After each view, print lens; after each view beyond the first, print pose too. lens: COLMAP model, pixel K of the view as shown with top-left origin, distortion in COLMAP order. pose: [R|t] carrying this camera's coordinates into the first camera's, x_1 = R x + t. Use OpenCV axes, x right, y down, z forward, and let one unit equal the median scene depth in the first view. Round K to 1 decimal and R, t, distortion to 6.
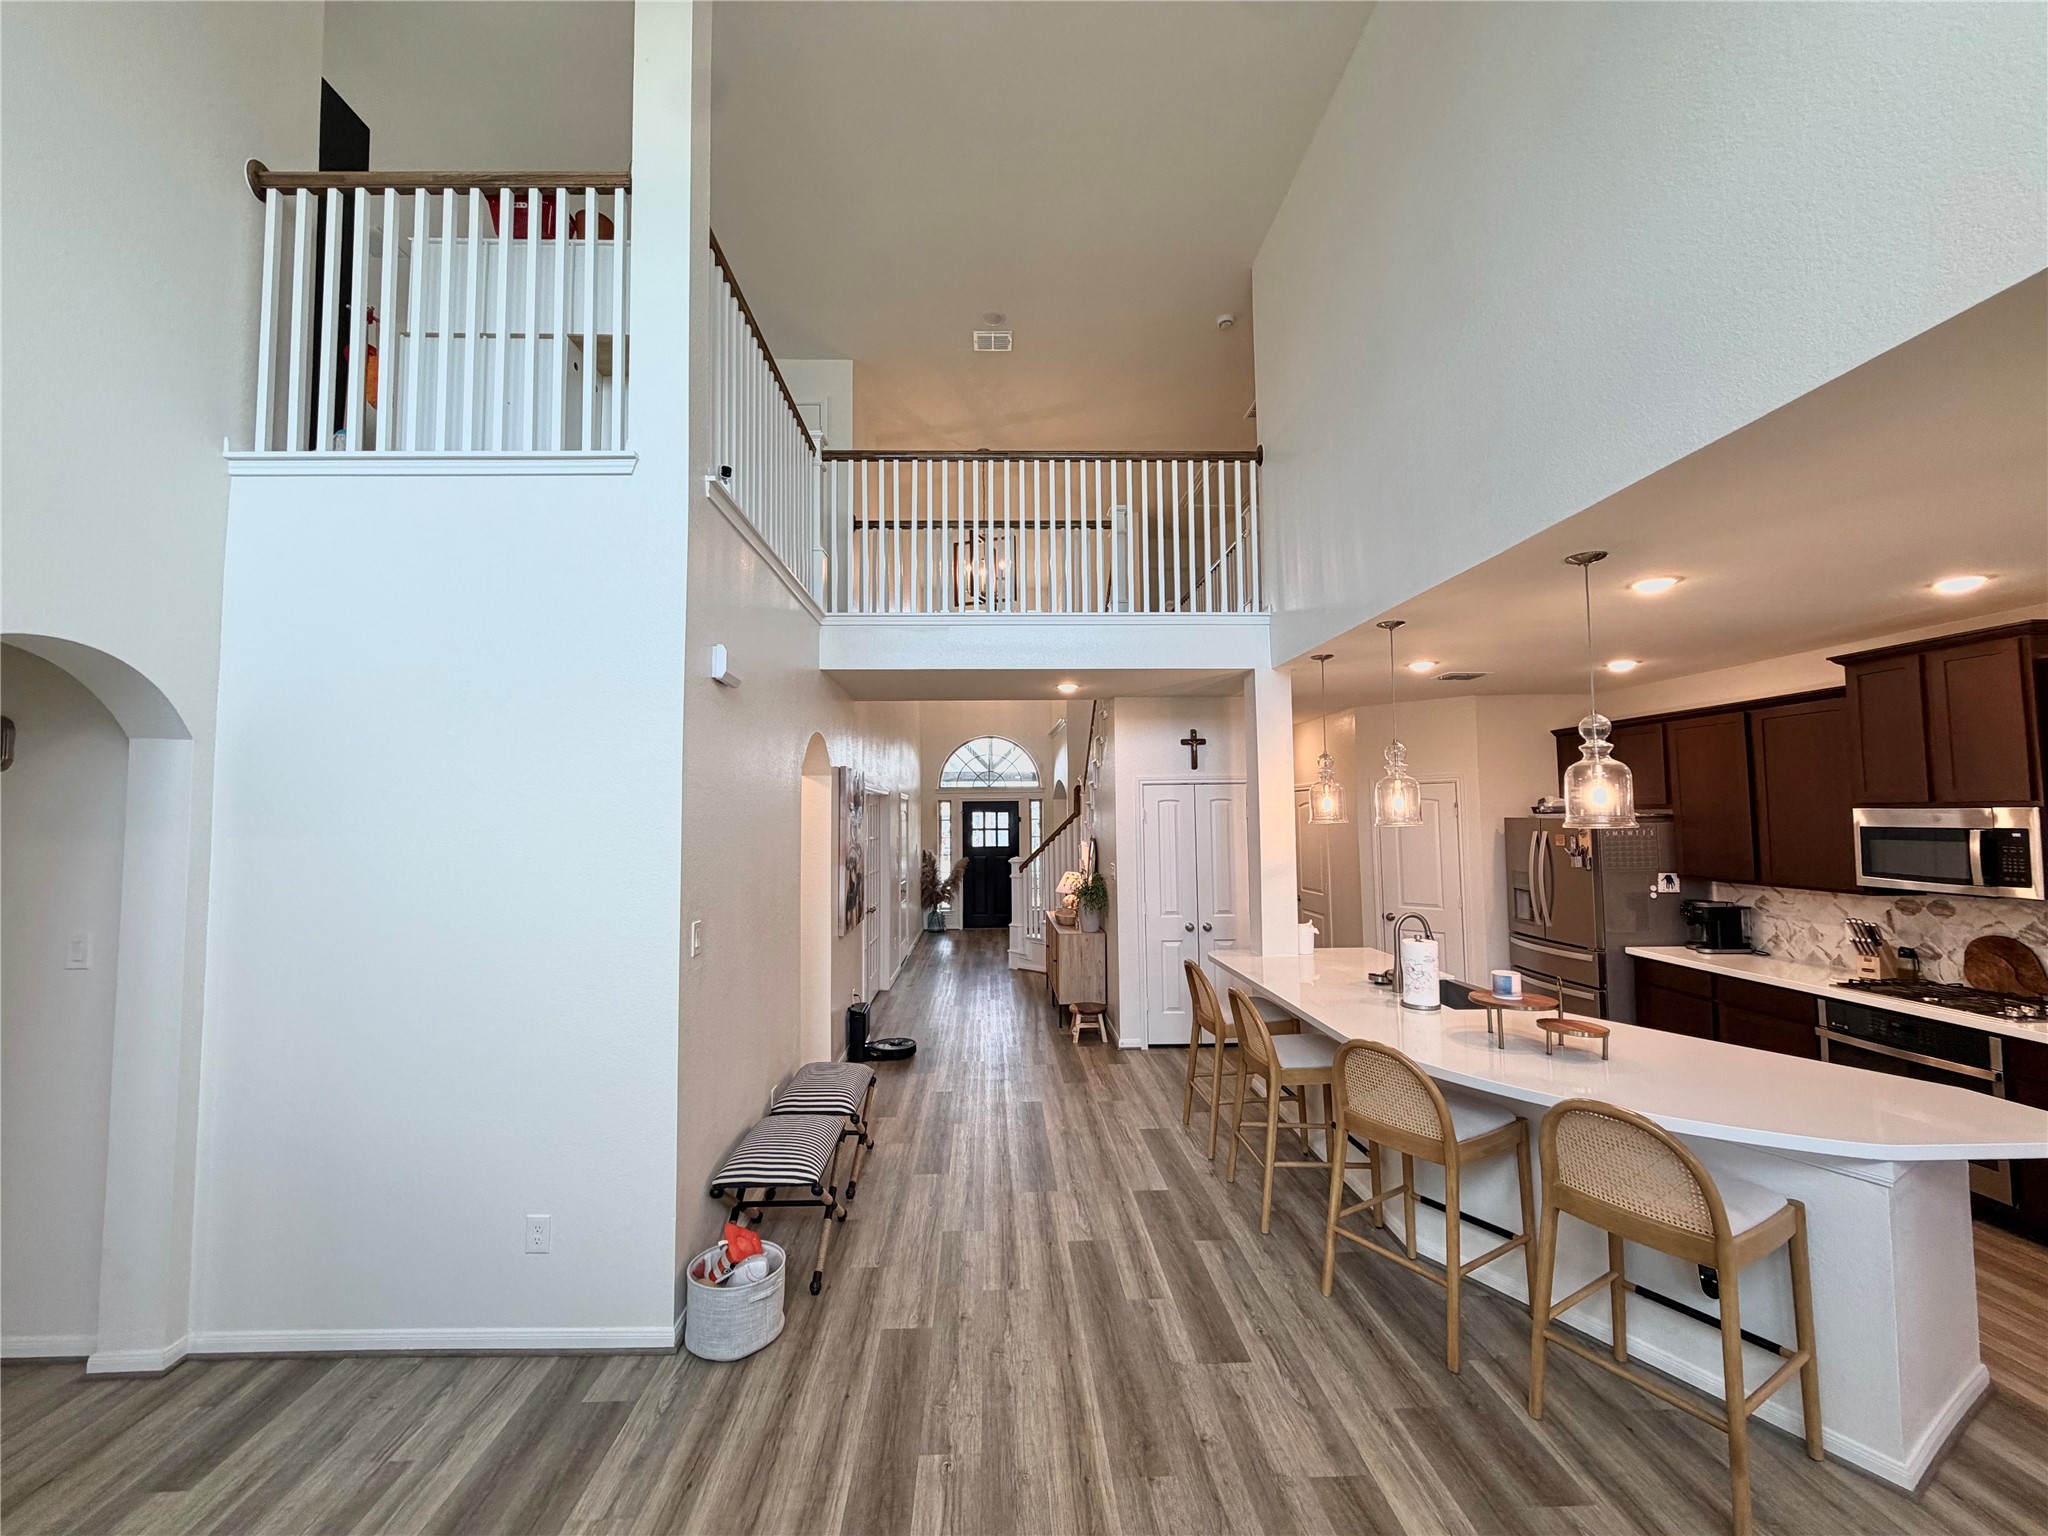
lens RADIAL K [[815.4, 0, 1017.4], [0, 815.4, 770.3], [0, 0, 1]] dist [-0.002329, 0.000812]
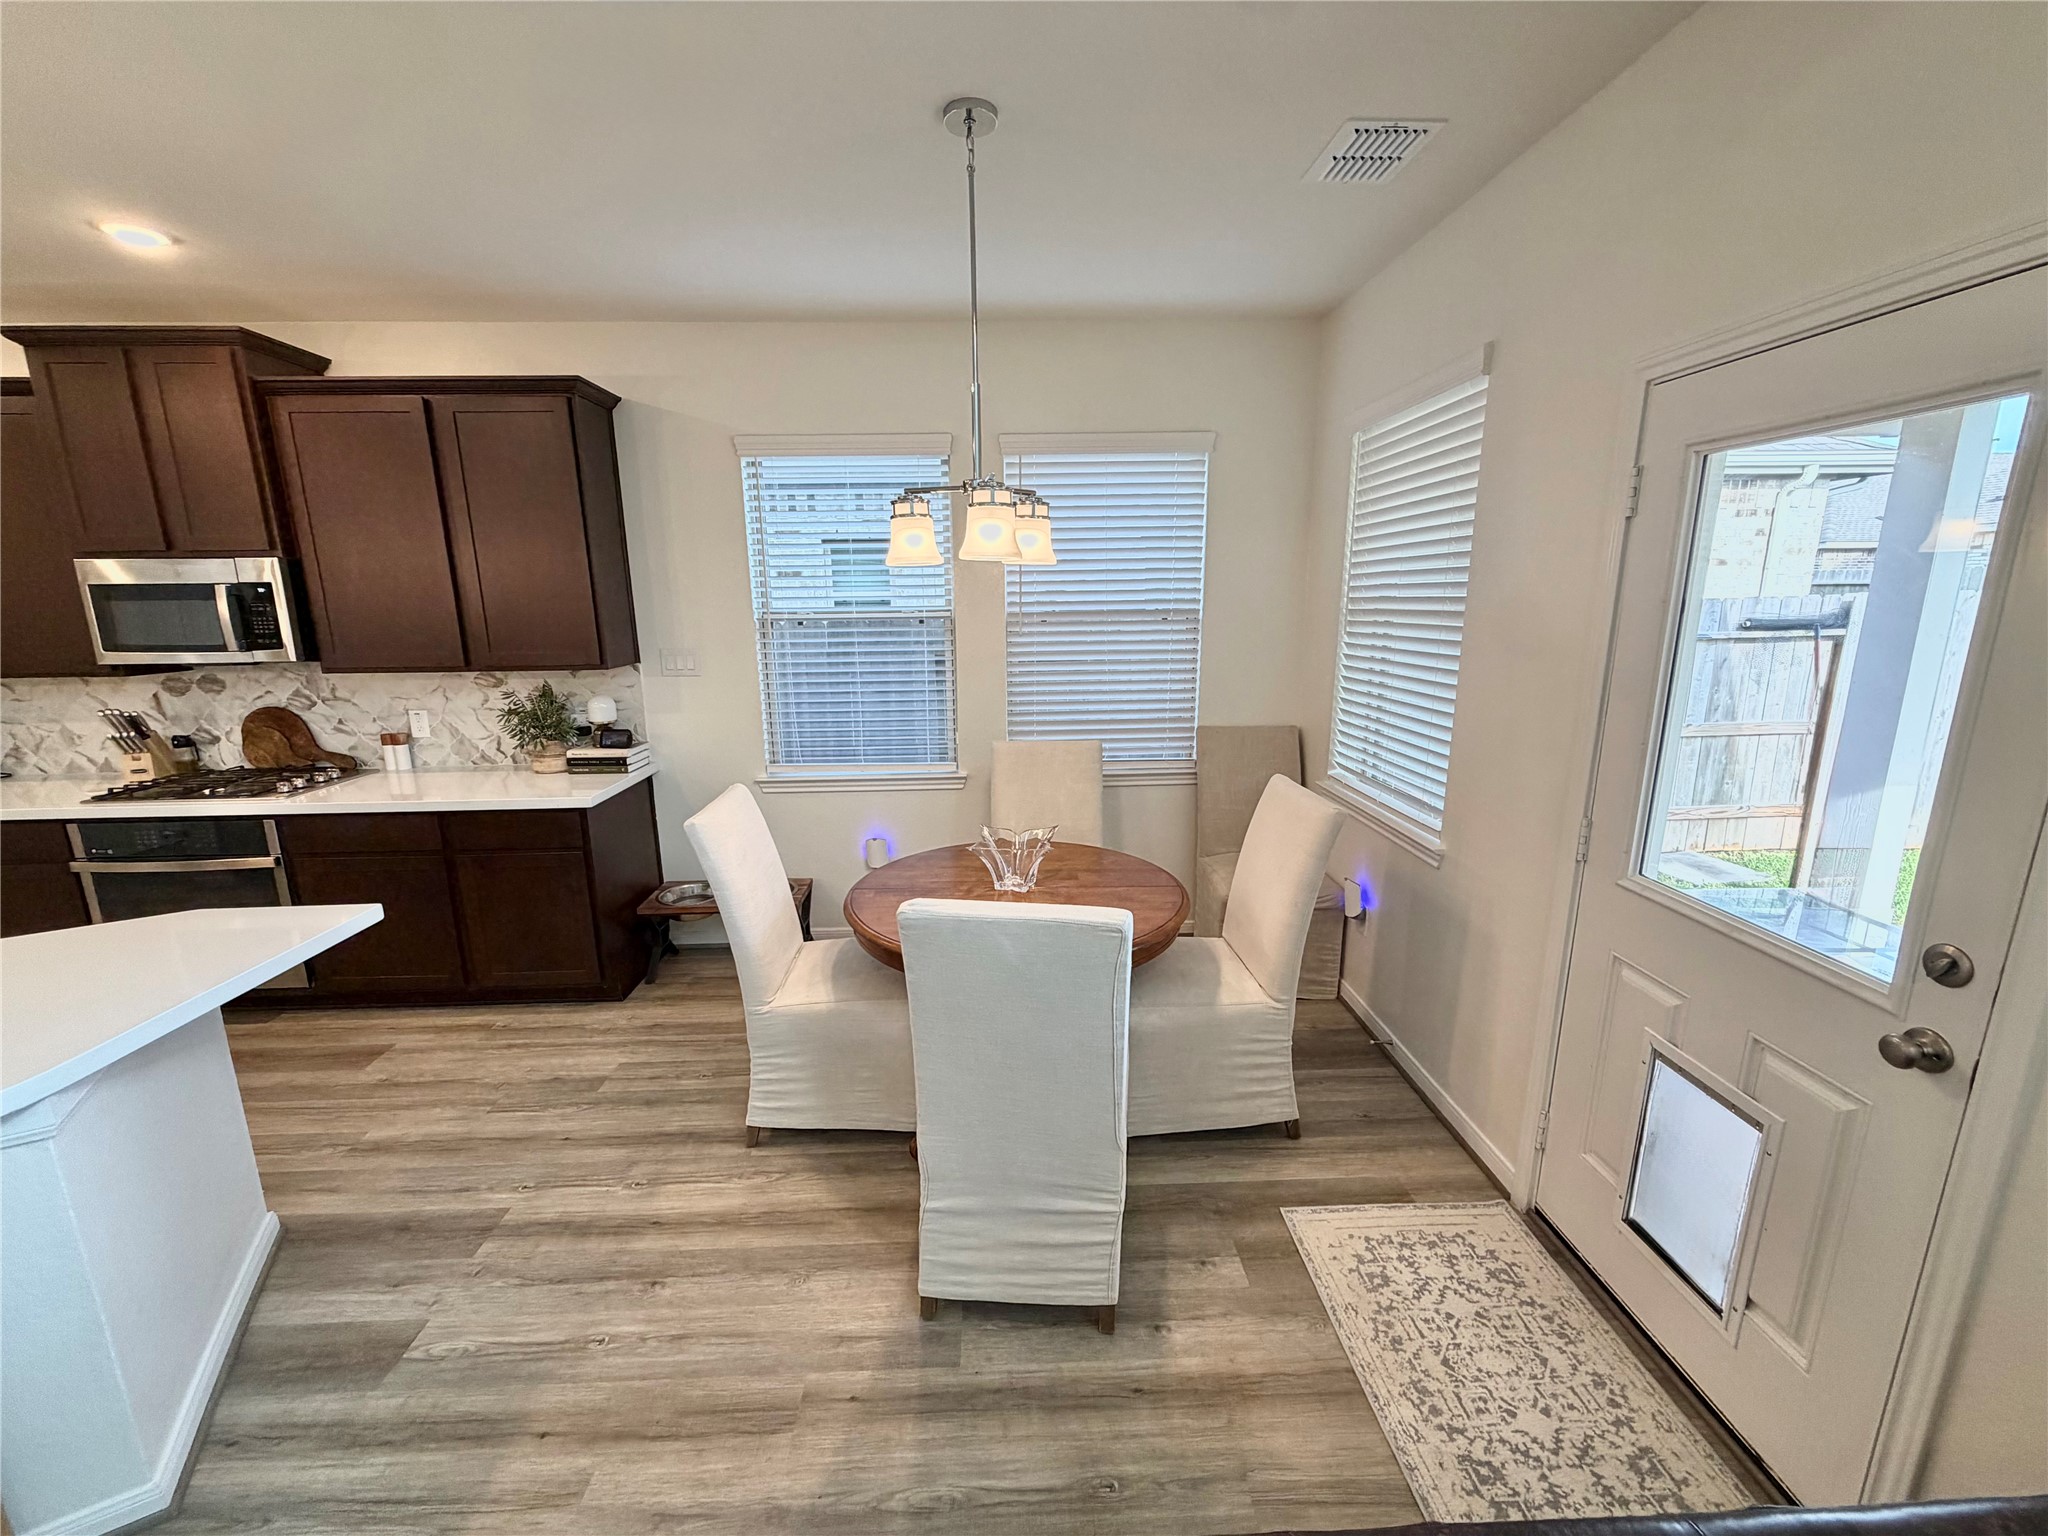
lens RADIAL K [[815.4, 0, 1015.4], [0, 815.4, 767.1], [0, 0, 1]] dist [-0.002329, 0.000812]
pose [[-0.000561, -0.199366, 0.979925, 0.230305], [-0.043779, 0.978991, 0.199150, 0.039631], [-0.999041, -0.042788, -0.009277, 0.131218]]
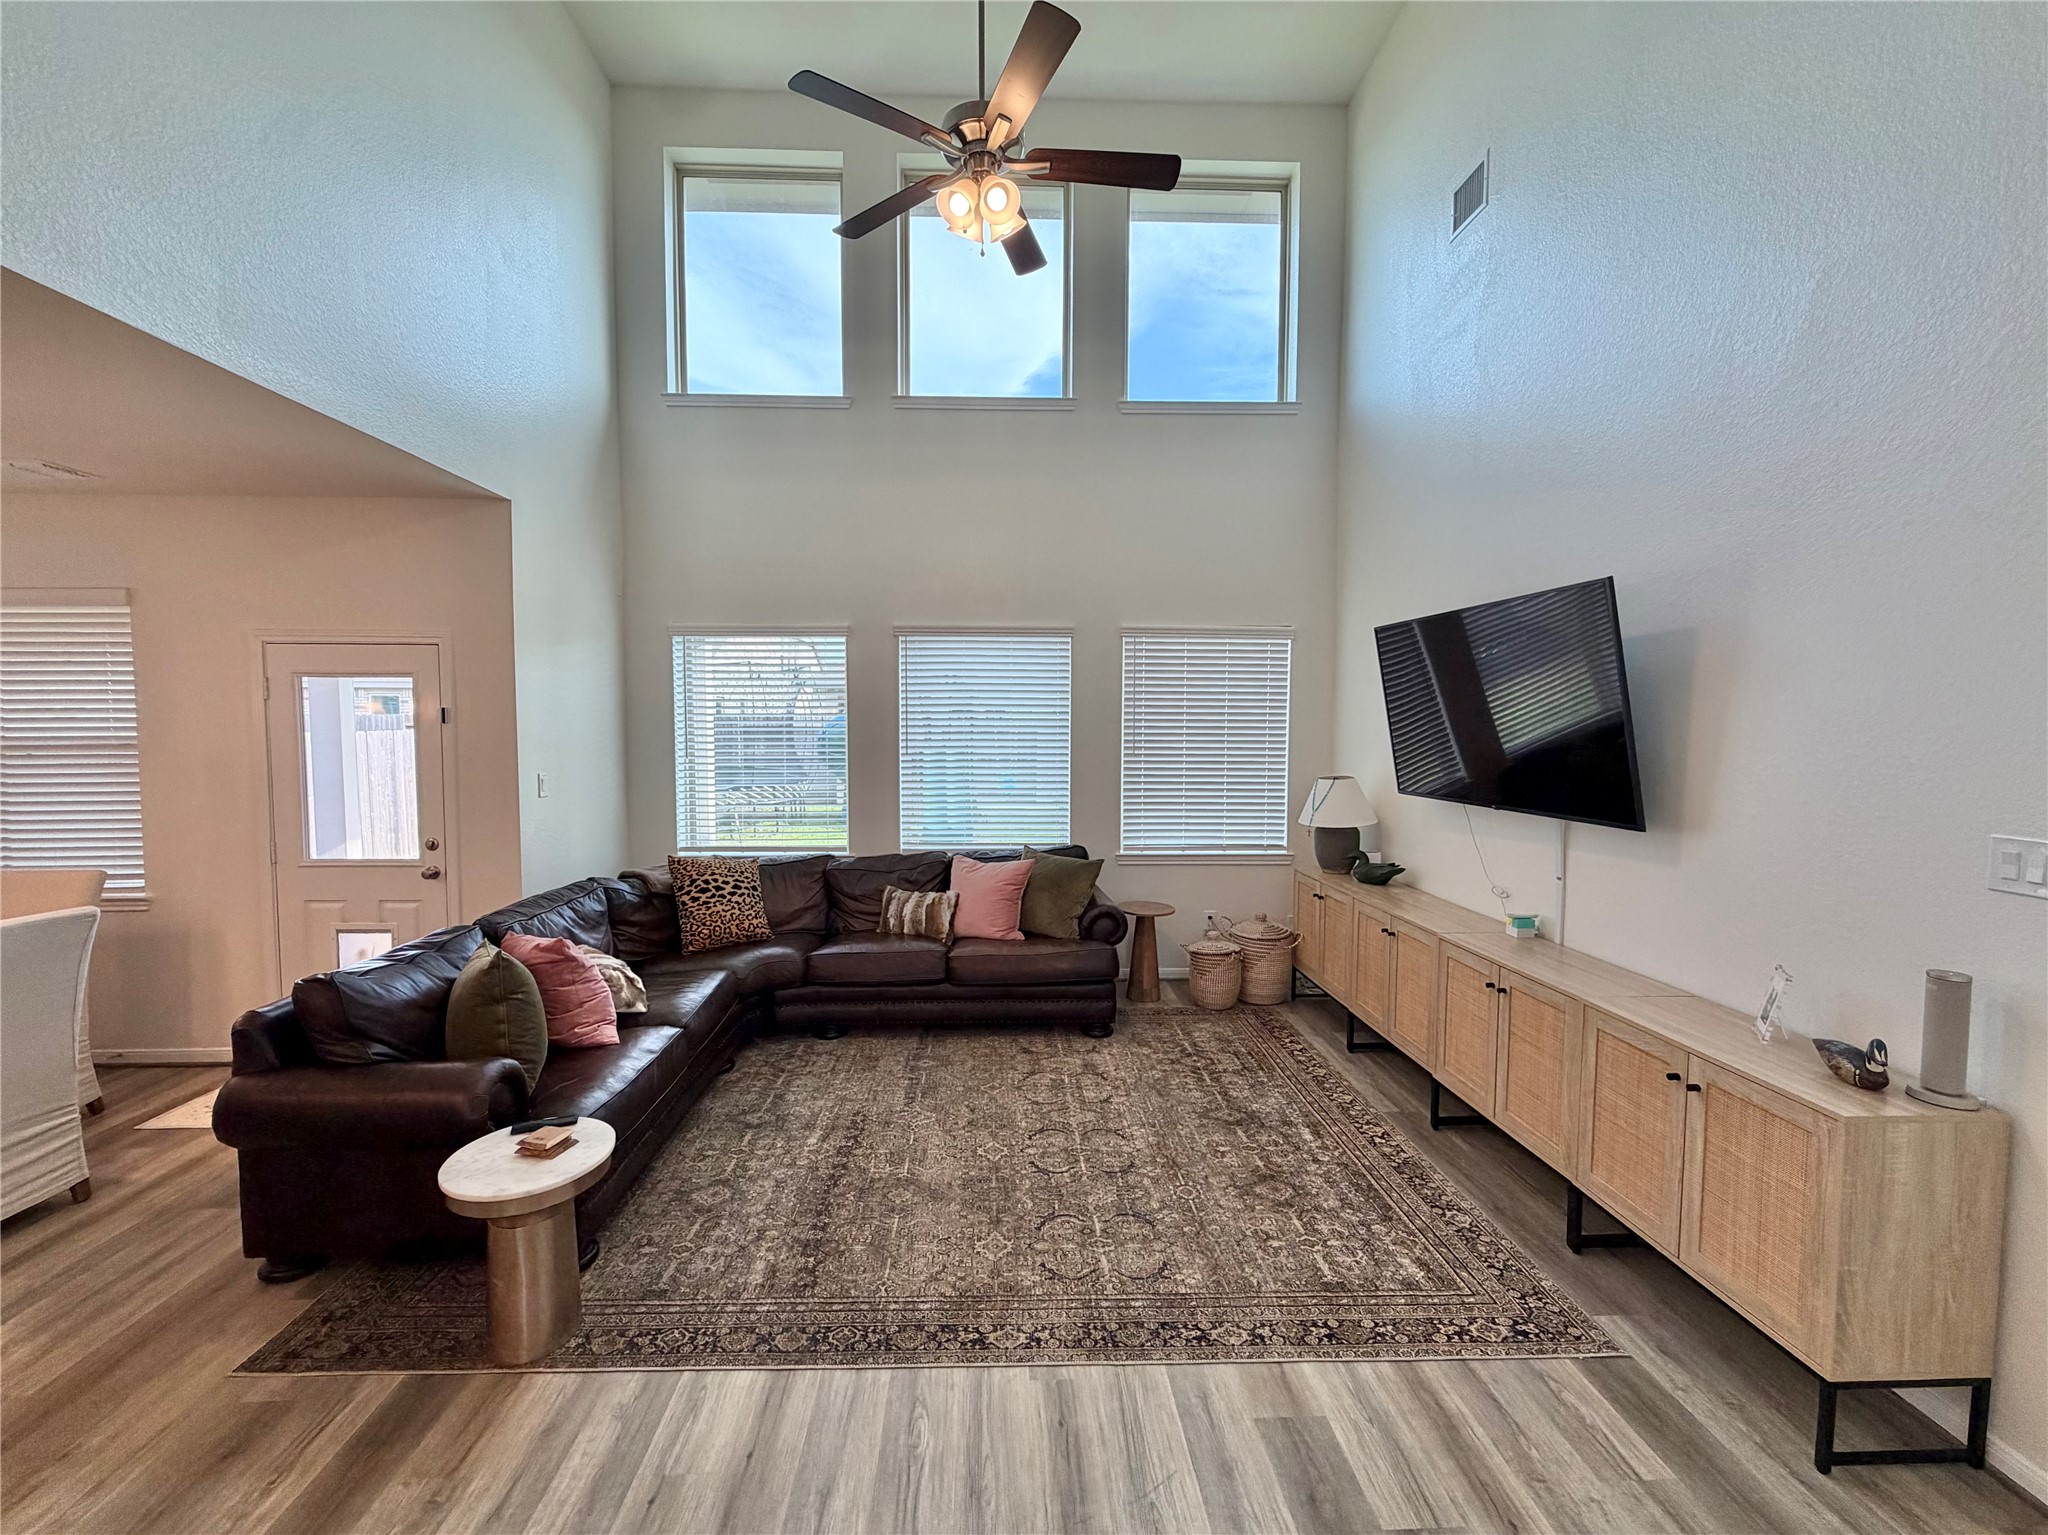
lens RADIAL K [[815.4, 0, 1020.7], [0, 815.4, 772.0], [0, 0, 1]] dist [-0.002329, 0.000812]
pose [[-0.999840, 0.012708, -0.012607, -0.110990], [0.012673, 0.999916, 0.002855, 0.068943], [0.012643, 0.002695, -0.999916, 0.654246]]
